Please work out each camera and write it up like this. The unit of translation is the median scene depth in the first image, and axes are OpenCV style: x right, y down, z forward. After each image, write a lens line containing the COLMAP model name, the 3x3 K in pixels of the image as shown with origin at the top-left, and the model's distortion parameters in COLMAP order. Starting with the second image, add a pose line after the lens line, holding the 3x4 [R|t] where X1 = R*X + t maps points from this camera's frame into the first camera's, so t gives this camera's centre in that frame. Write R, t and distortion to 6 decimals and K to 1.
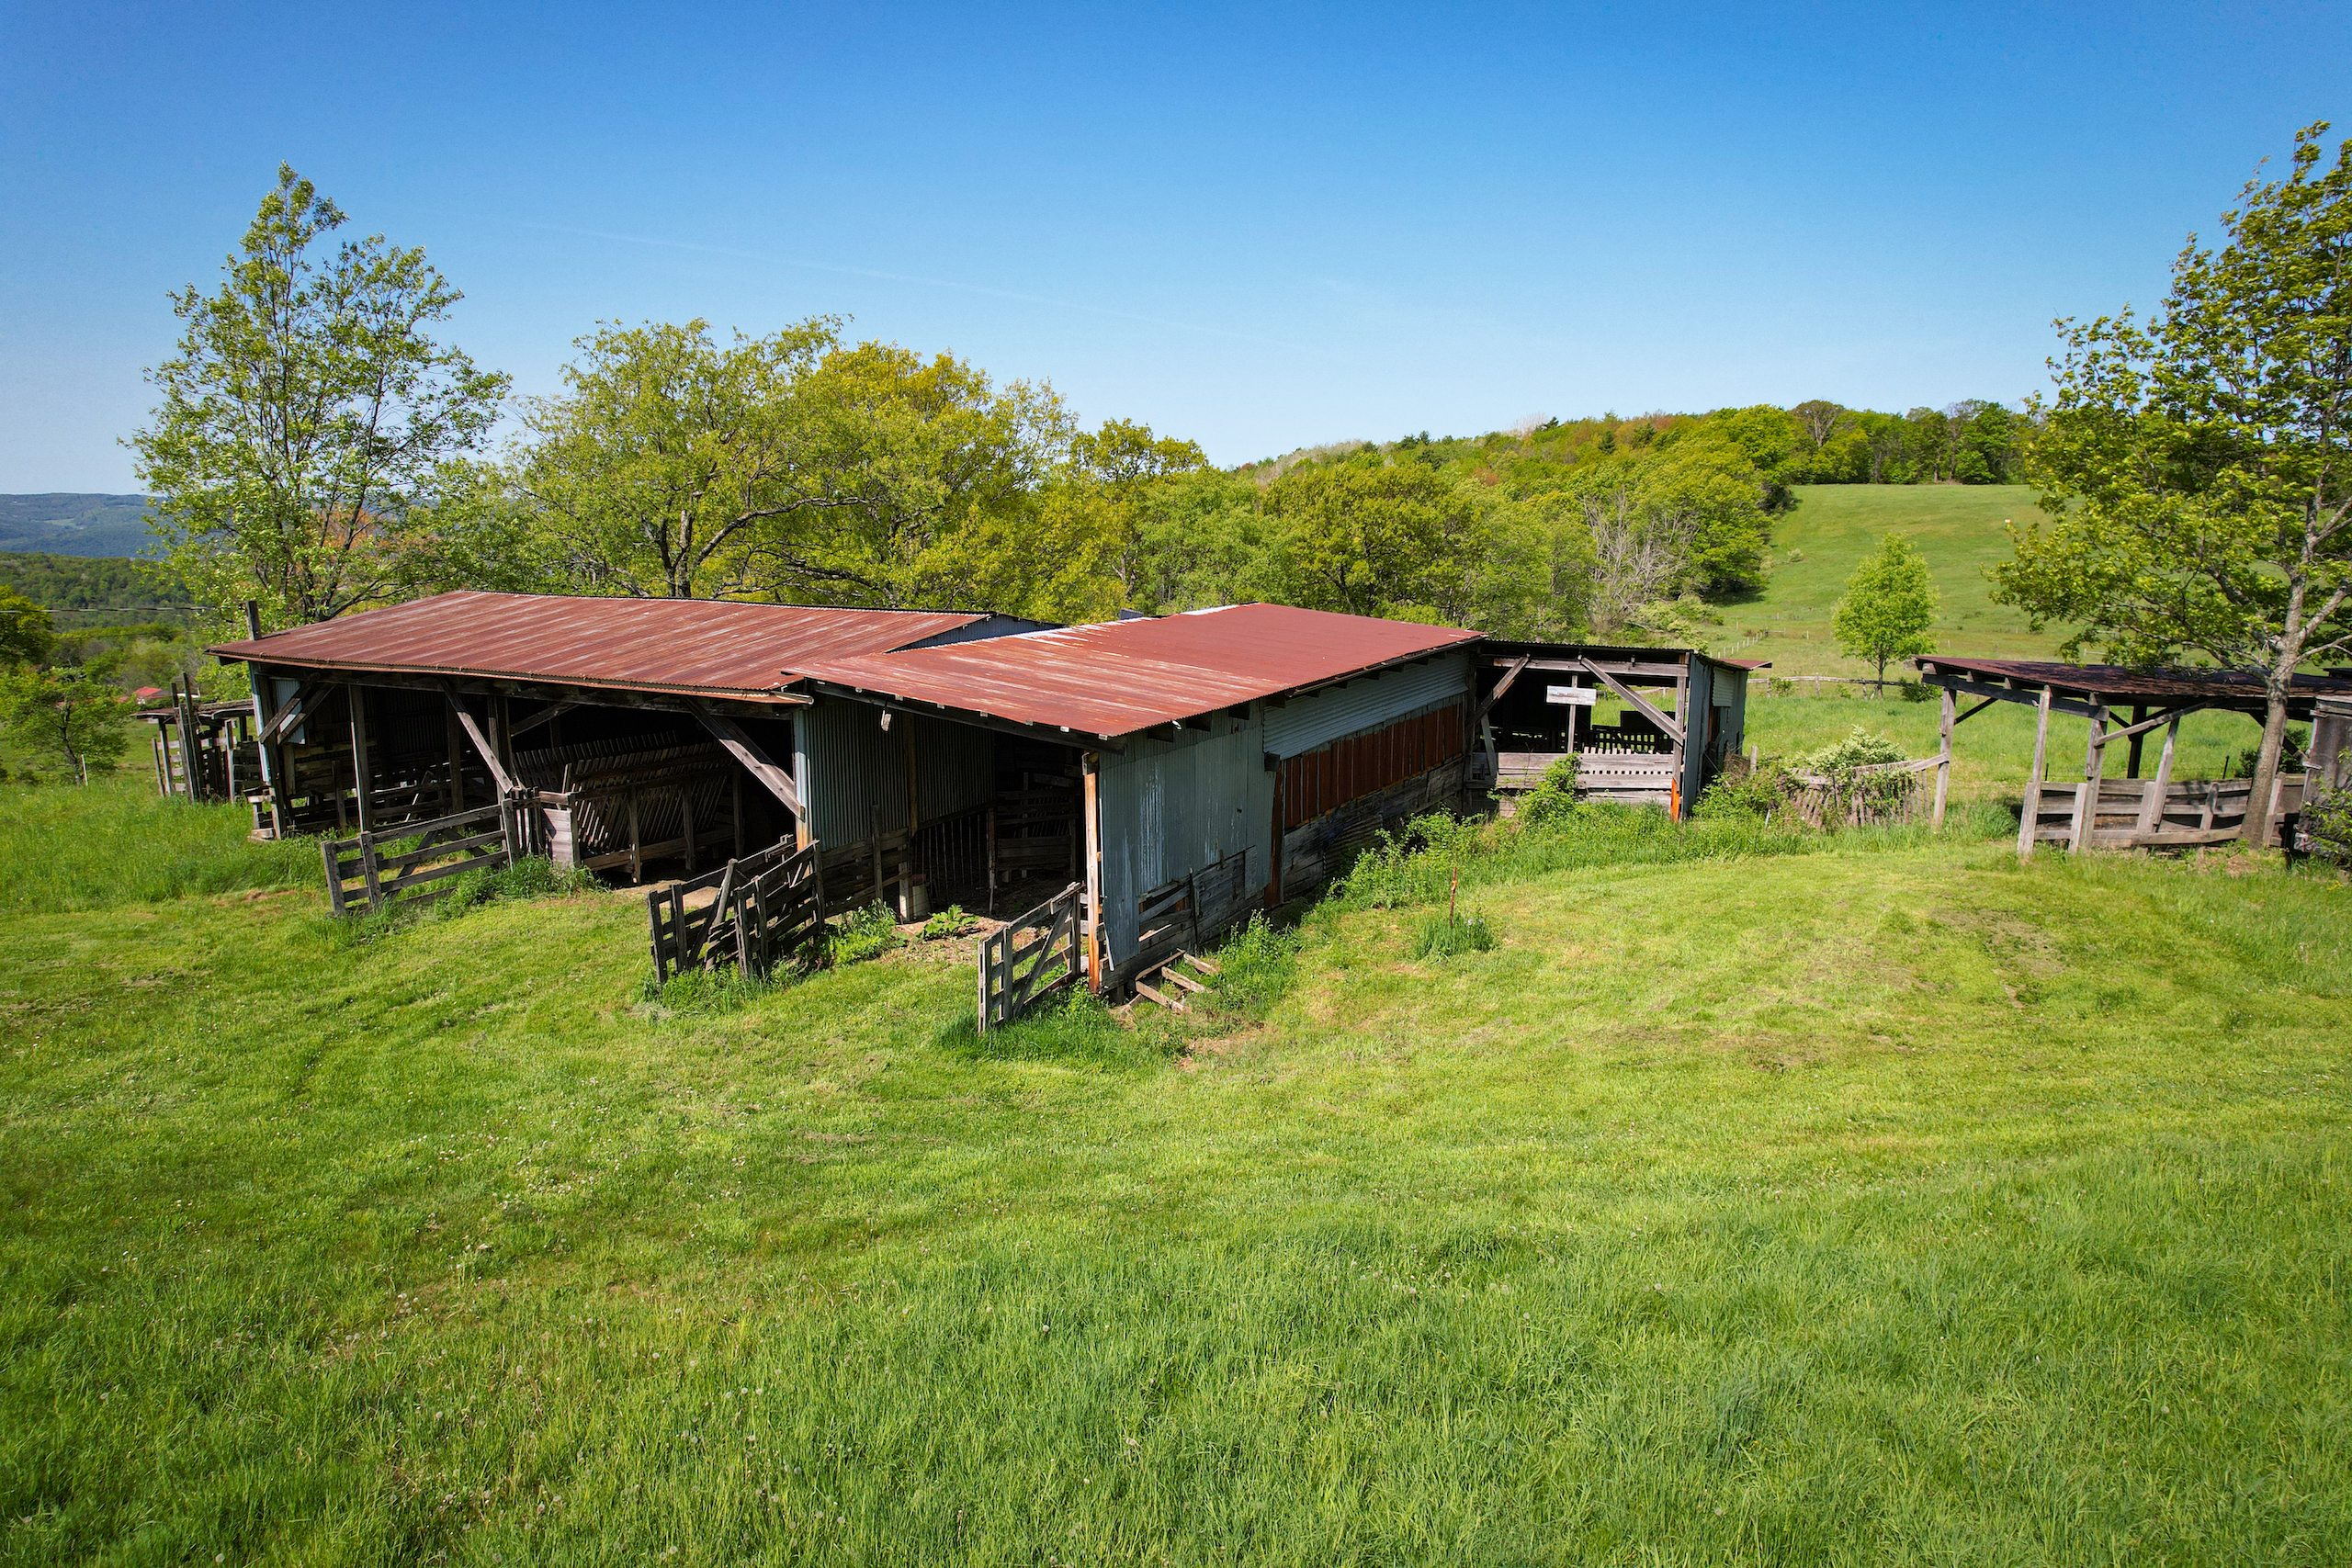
lens RADIAL K [[1510.0, 0, 1186.7], [0, 1510.0, 780.0], [0, 0, 1]] dist [-0.092341, 0.098184]
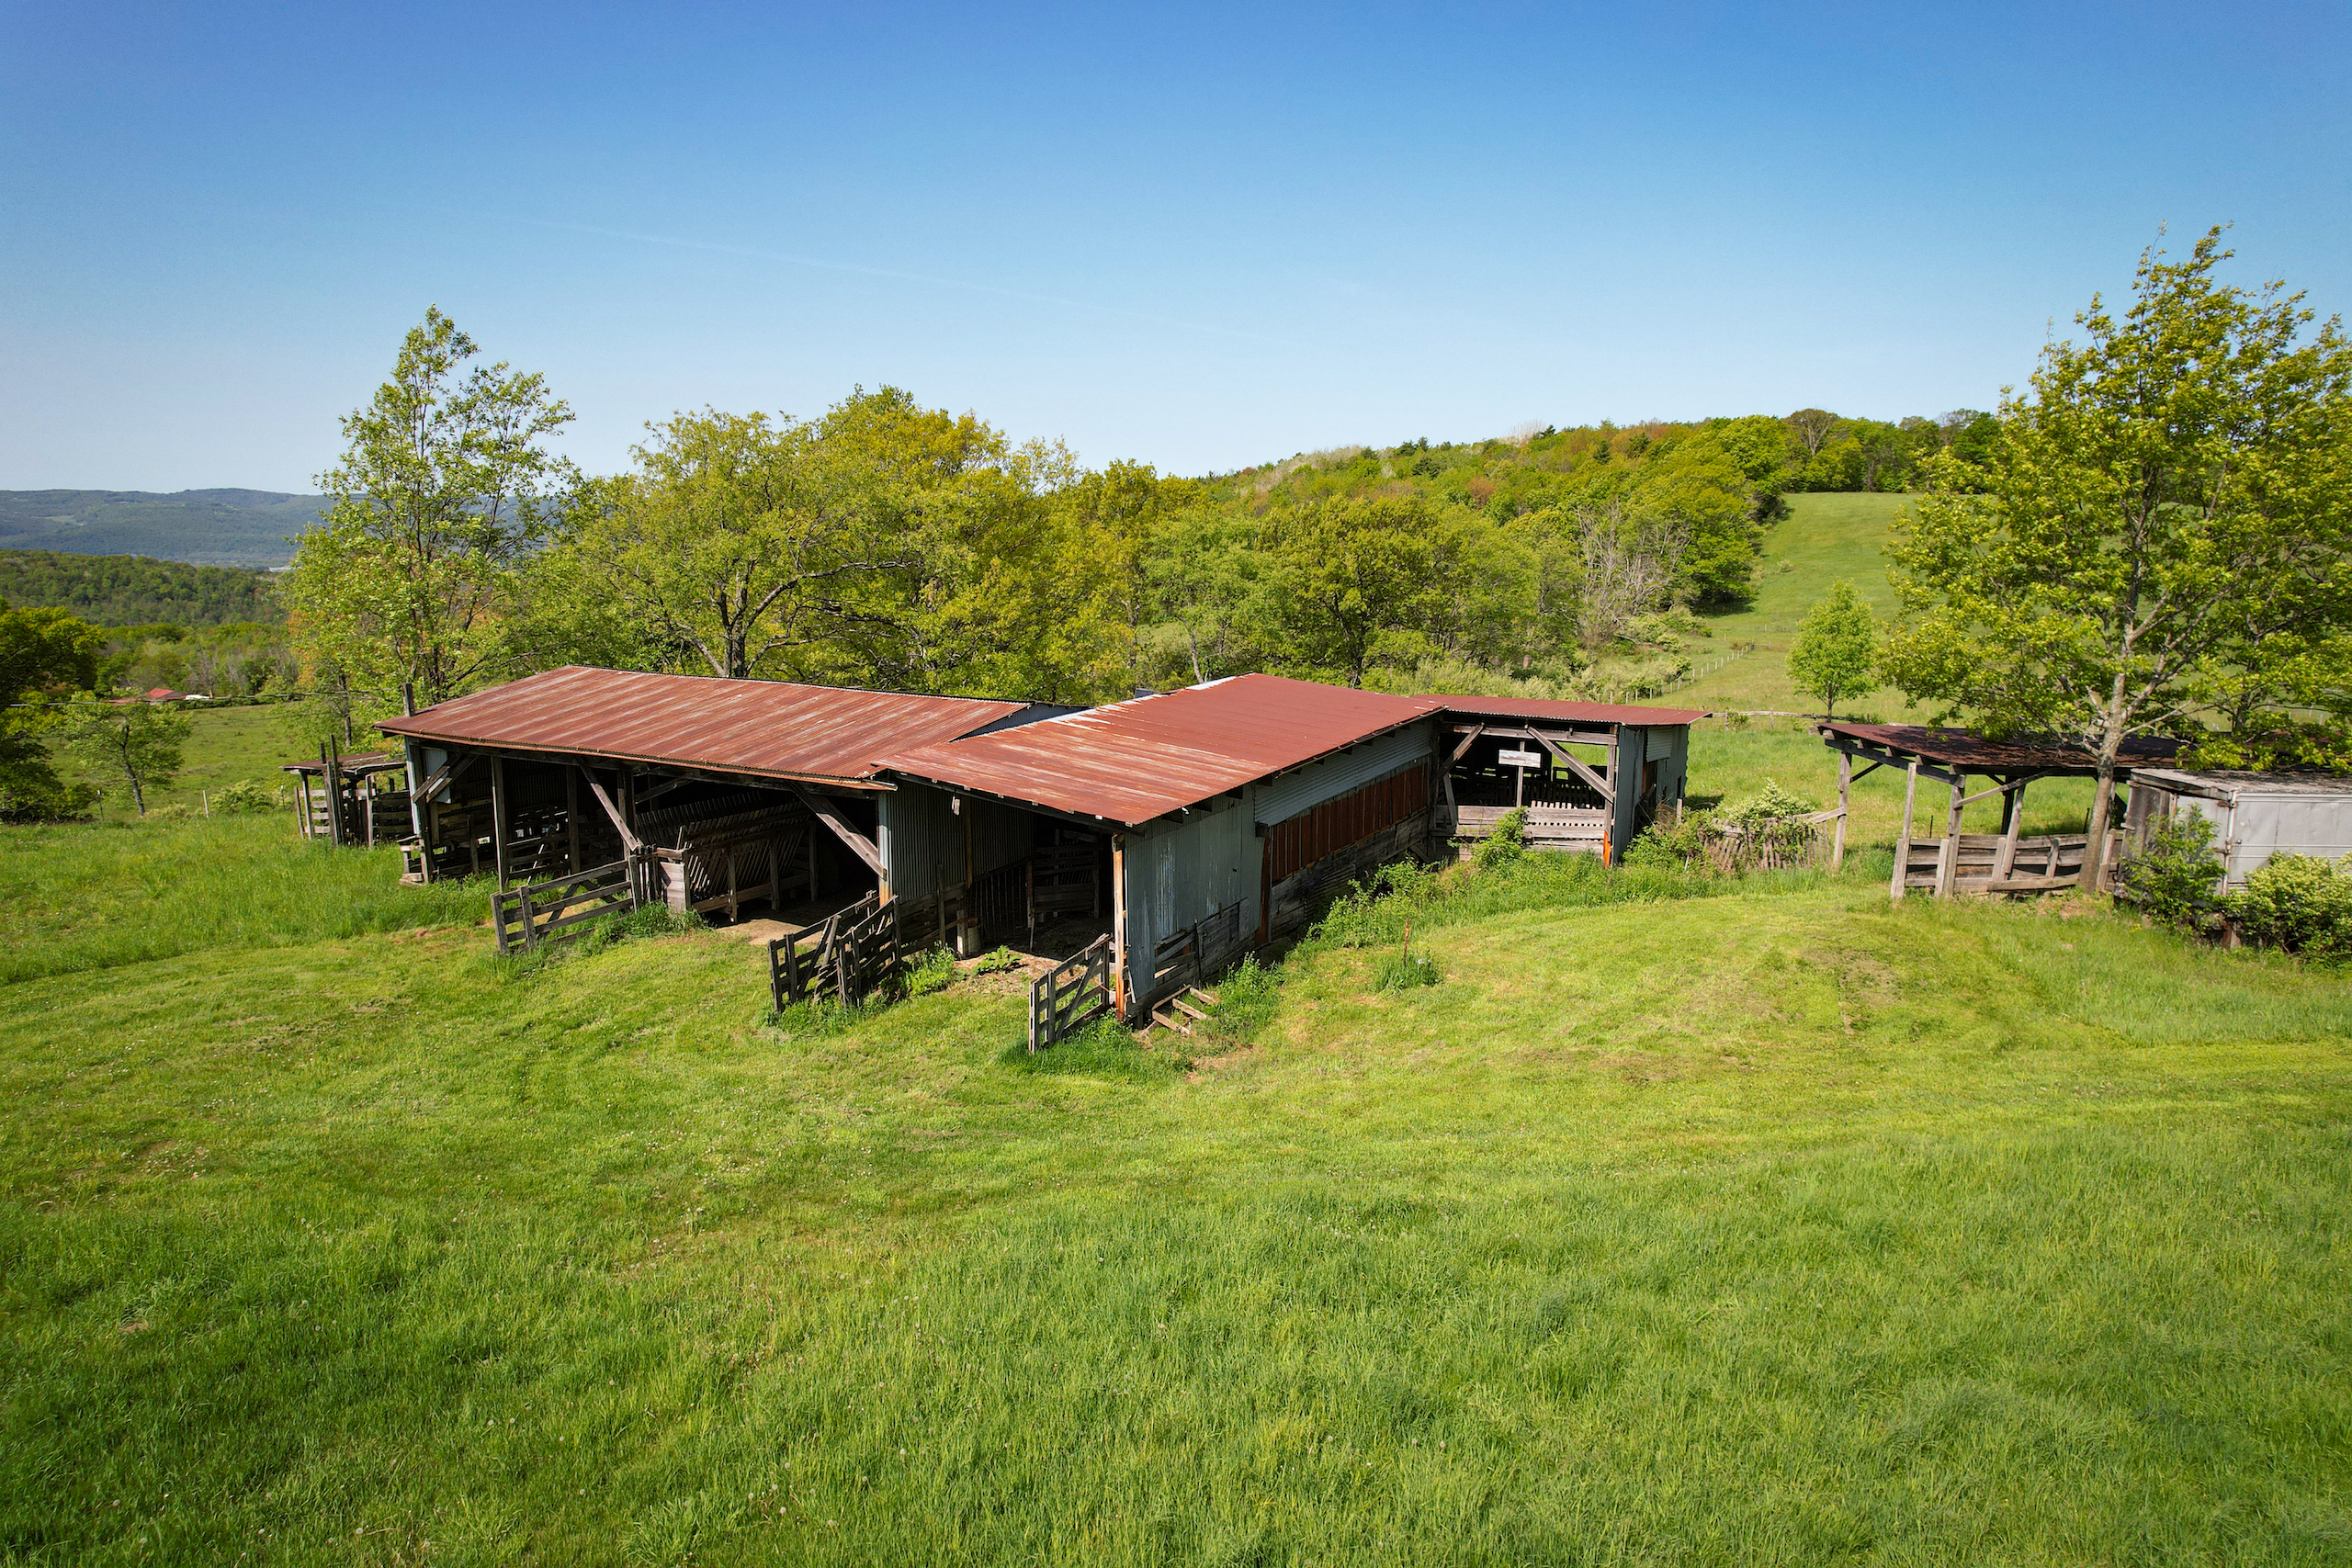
lens RADIAL K [[1507.1, 0, 1186.6], [0, 1507.1, 776.9], [0, 0, 1]] dist [-0.080448, 0.083130]
pose [[0.999997, 0.002542, 0.000223, -0.004698], [-0.002542, 0.999995, -0.001621, -0.051046], [-0.000227, 0.001621, 0.999999, -0.222494]]
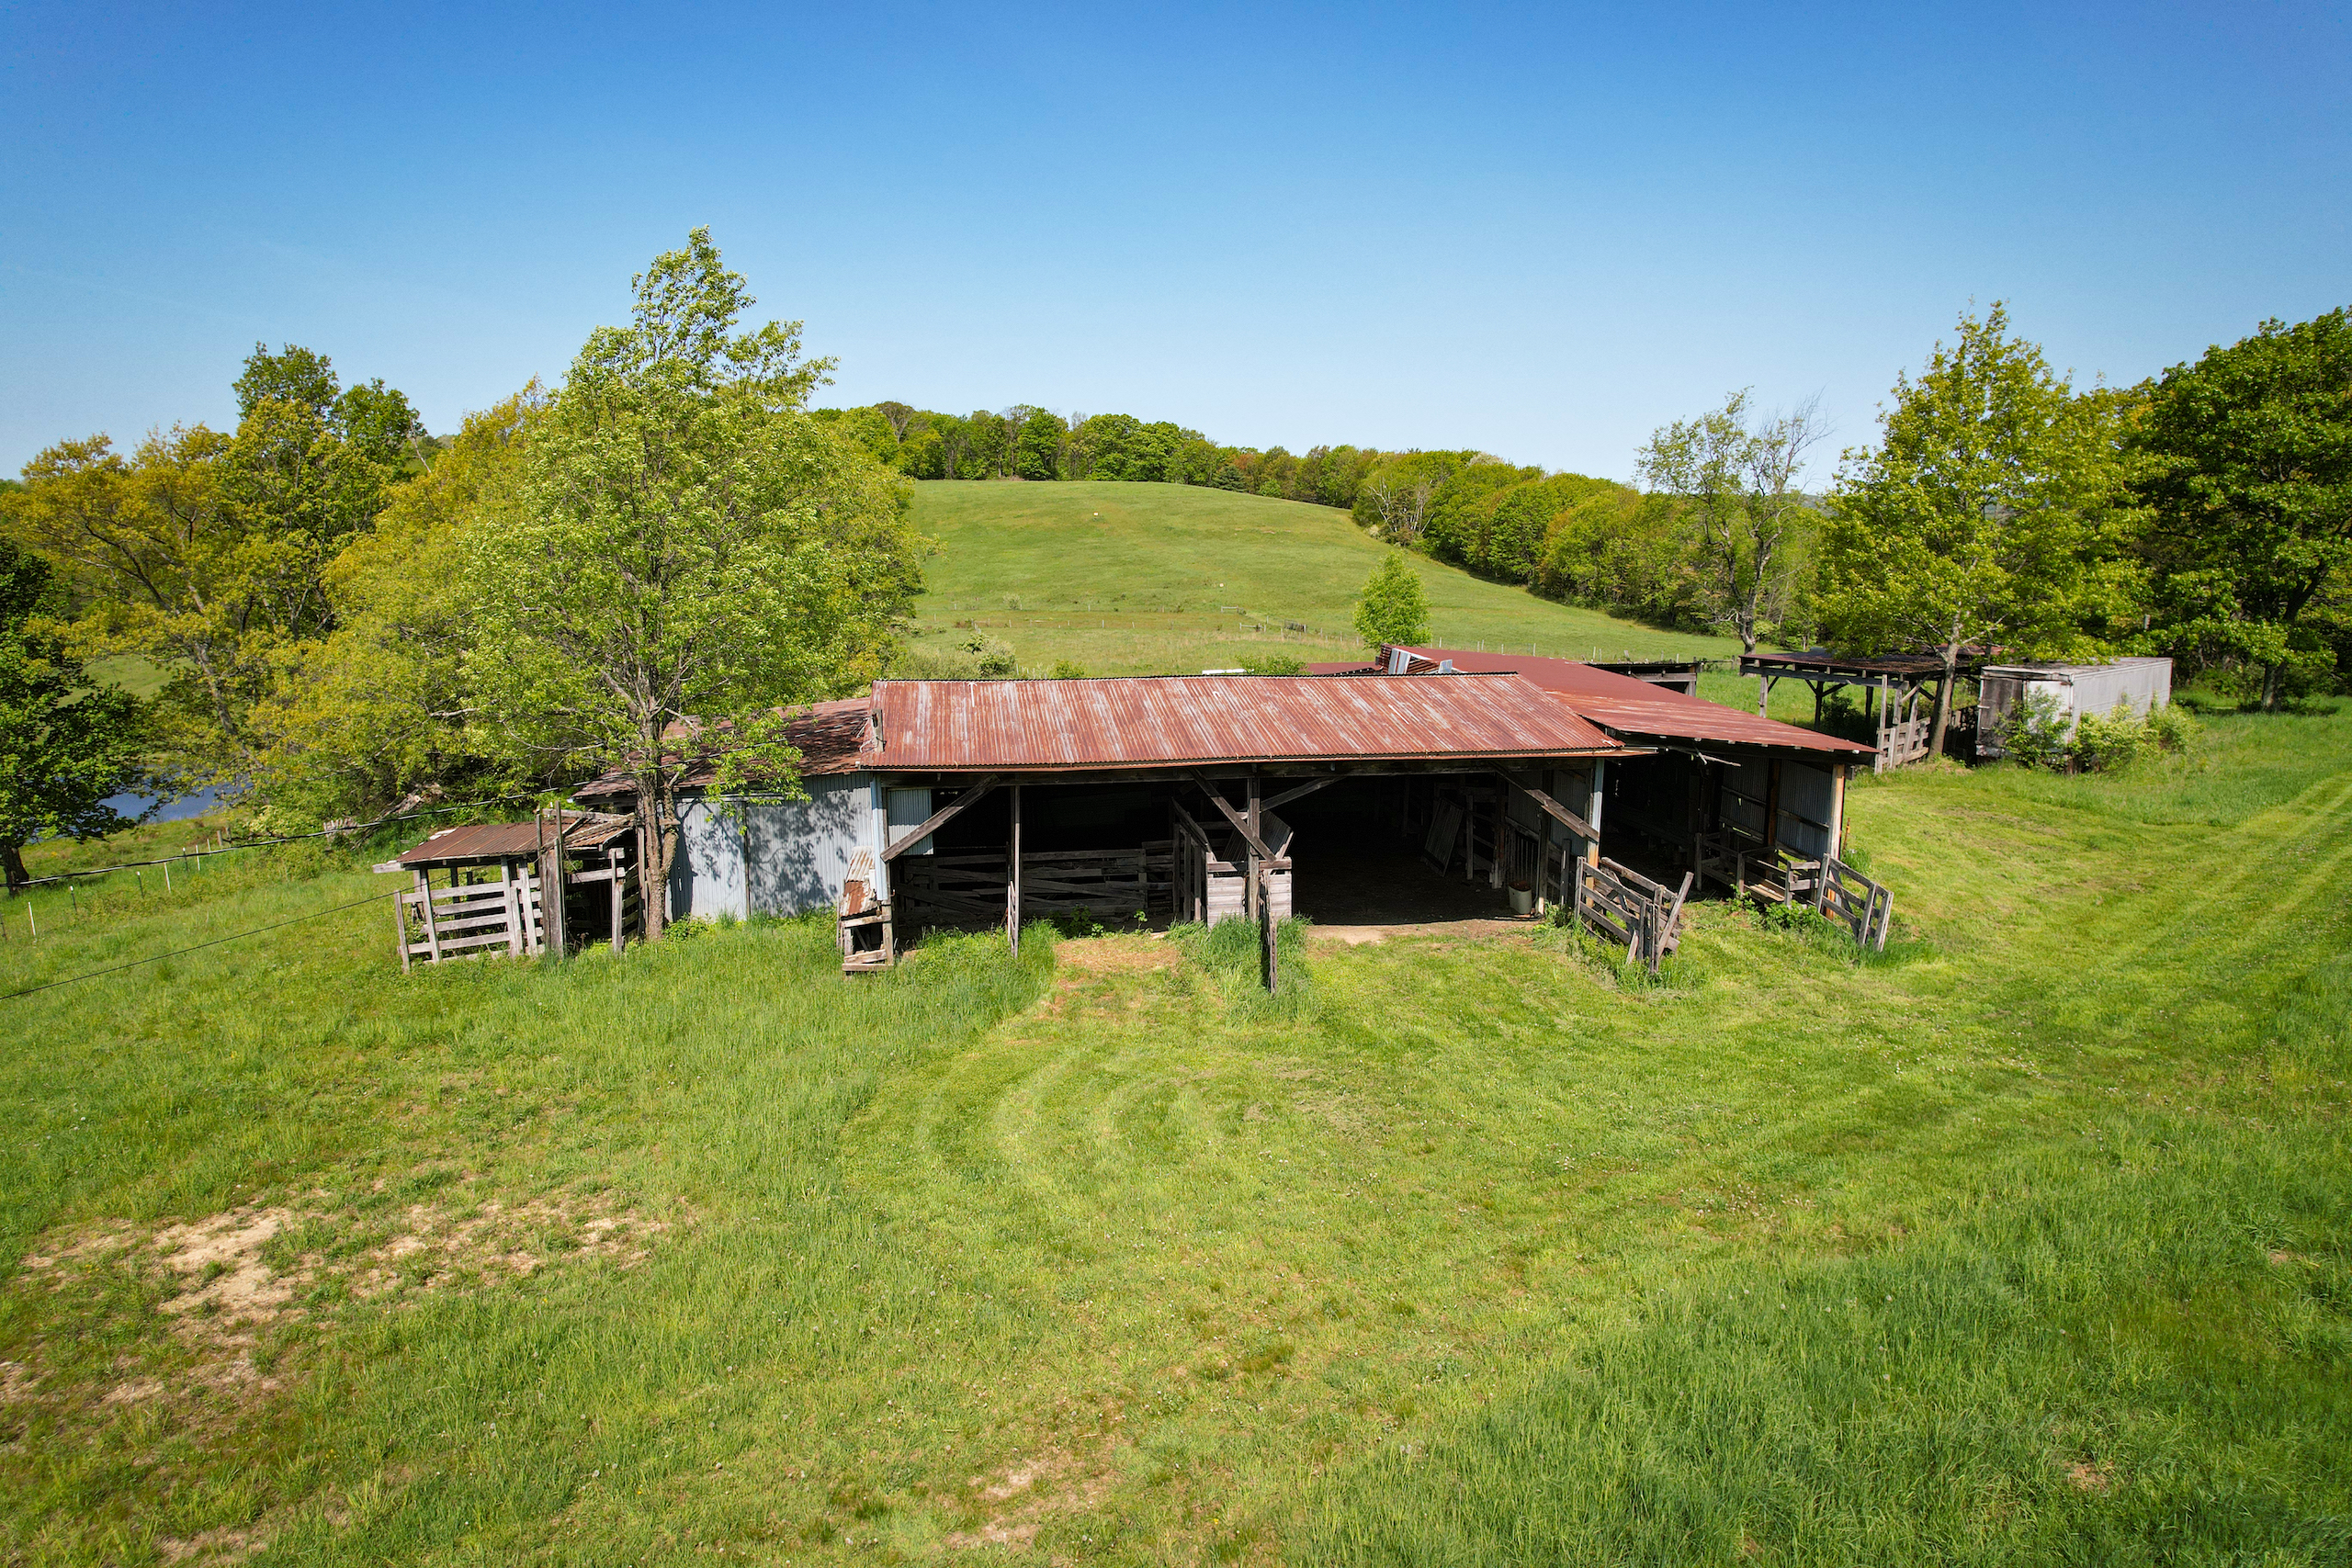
lens RADIAL K [[1507.1, 0, 1186.6], [0, 1507.1, 776.9], [0, 0, 1]] dist [-0.080448, 0.083130]
pose [[0.807590, -0.109128, 0.579560, -1.160477], [0.106869, 0.993541, 0.038161, -0.106396], [-0.579981, 0.031118, 0.814036, 0.126125]]
